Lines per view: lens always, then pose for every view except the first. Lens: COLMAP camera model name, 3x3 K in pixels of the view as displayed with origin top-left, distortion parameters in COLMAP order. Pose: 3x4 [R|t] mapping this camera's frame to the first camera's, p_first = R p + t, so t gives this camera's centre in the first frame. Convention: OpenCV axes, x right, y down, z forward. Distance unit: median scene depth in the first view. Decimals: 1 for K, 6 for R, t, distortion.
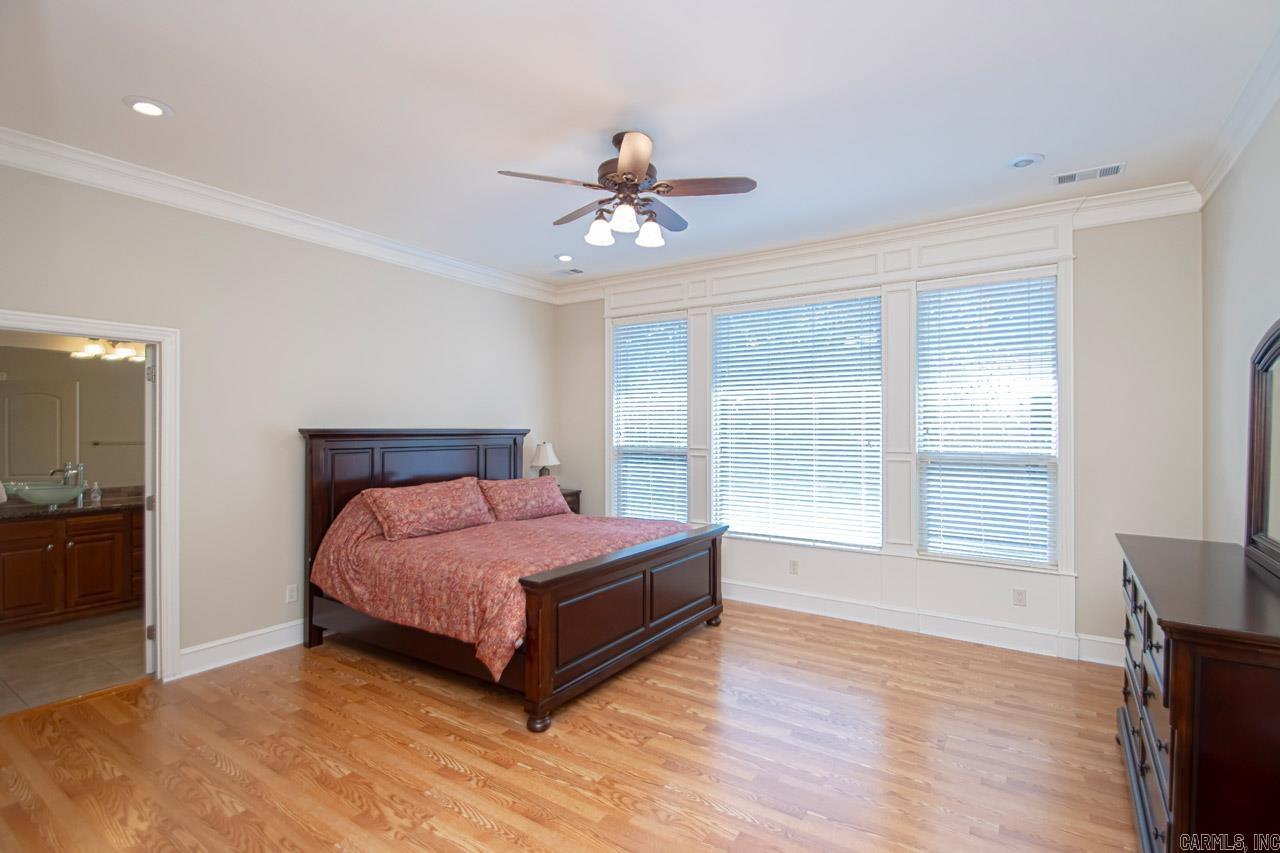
lens RADIAL K [[609.8, 0, 640.0], [0, 609.8, 426.5], [0, 0, 1]] dist [0.017308, -0.020925]
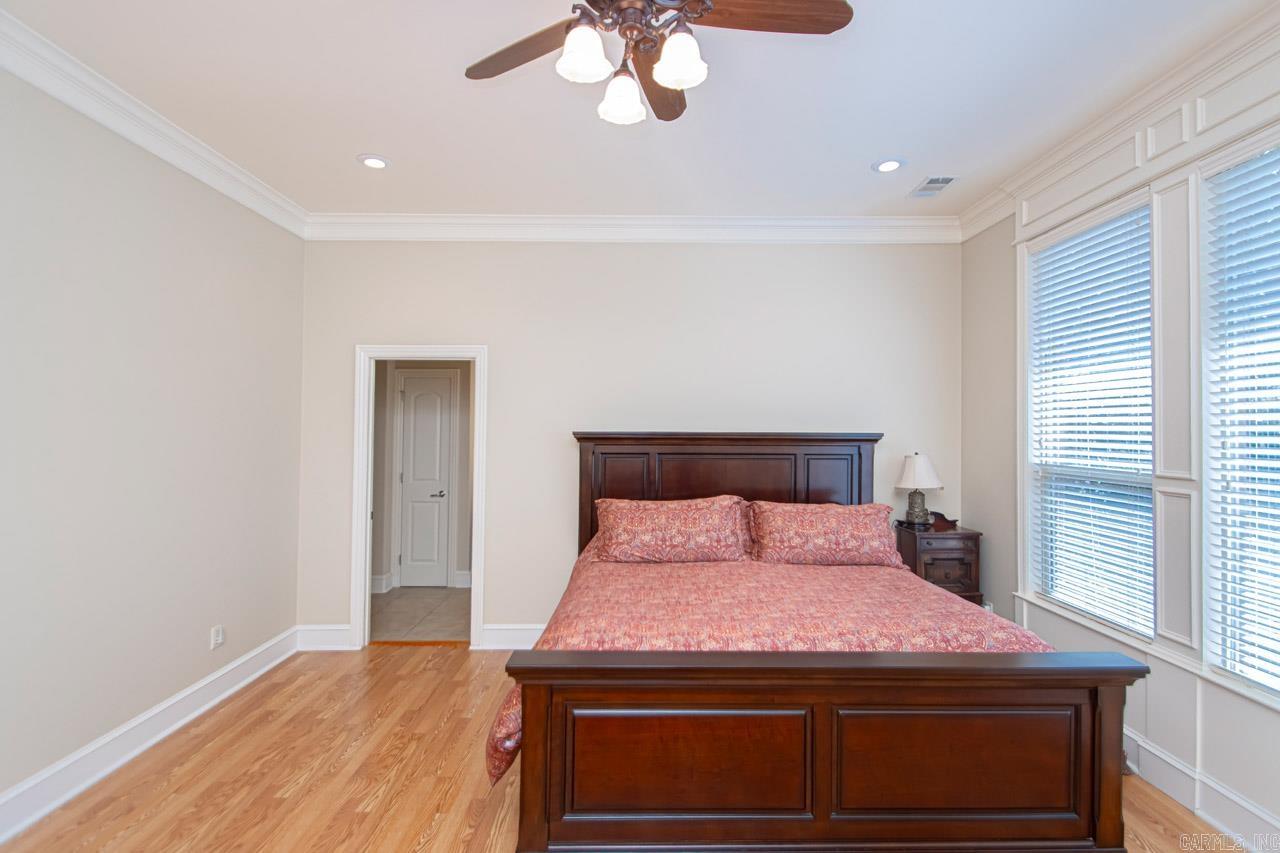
lens RADIAL K [[609.8, 0, 640.0], [0, 609.8, 426.5], [0, 0, 1]] dist [0.017308, -0.020925]
pose [[0.561139, -0.006555, -0.827696, 0.293302], [-0.000184, 0.999968, -0.008044, 0.002494], [0.827722, 0.004665, 0.561119, 0.481385]]
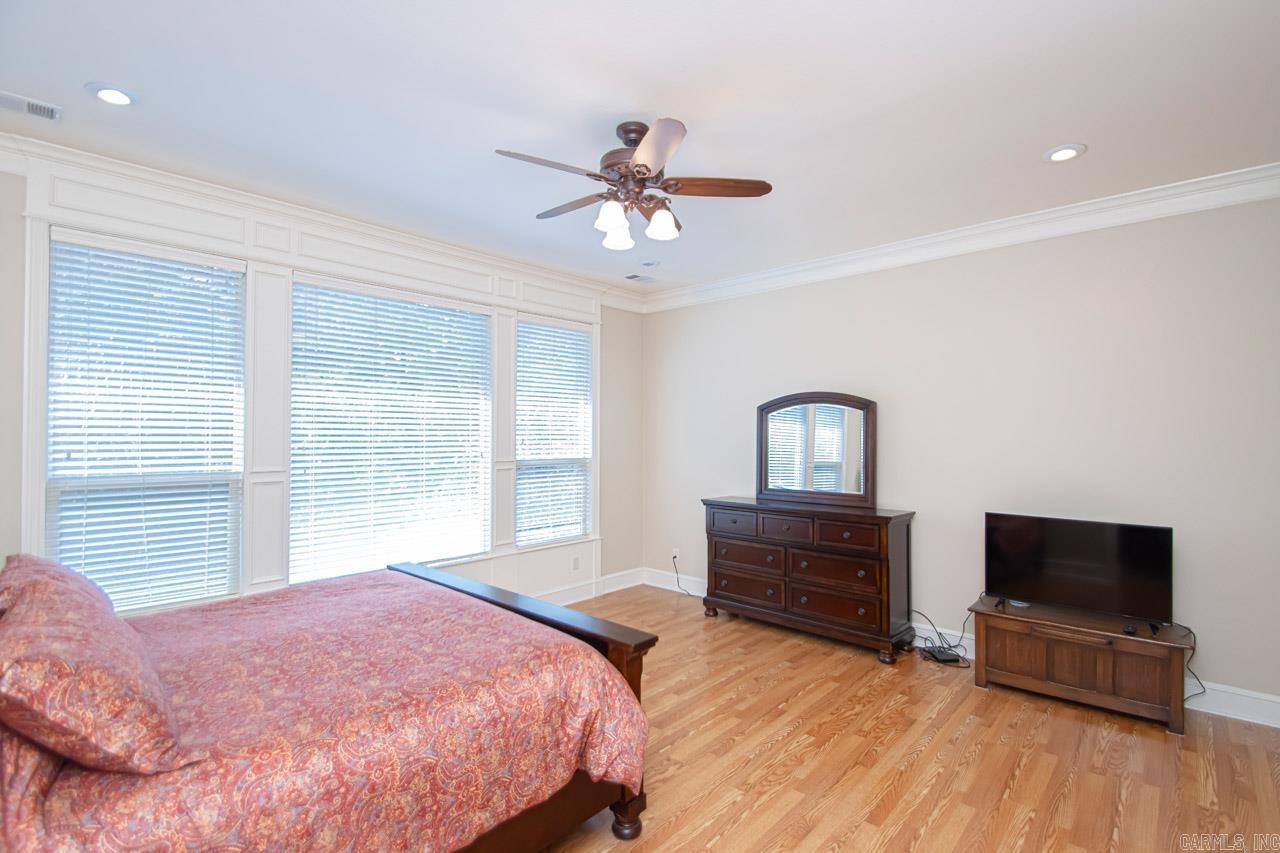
lens RADIAL K [[604.5, 0, 682.2], [0, 604.5, 426.6], [0, 0, 1]] dist [0.108109, -0.020262]
pose [[0.107775, 0.007203, 0.994149, -0.630093], [-0.009158, 0.999939, -0.006252, -0.016249], [-0.994133, -0.008430, 0.107834, 0.552257]]
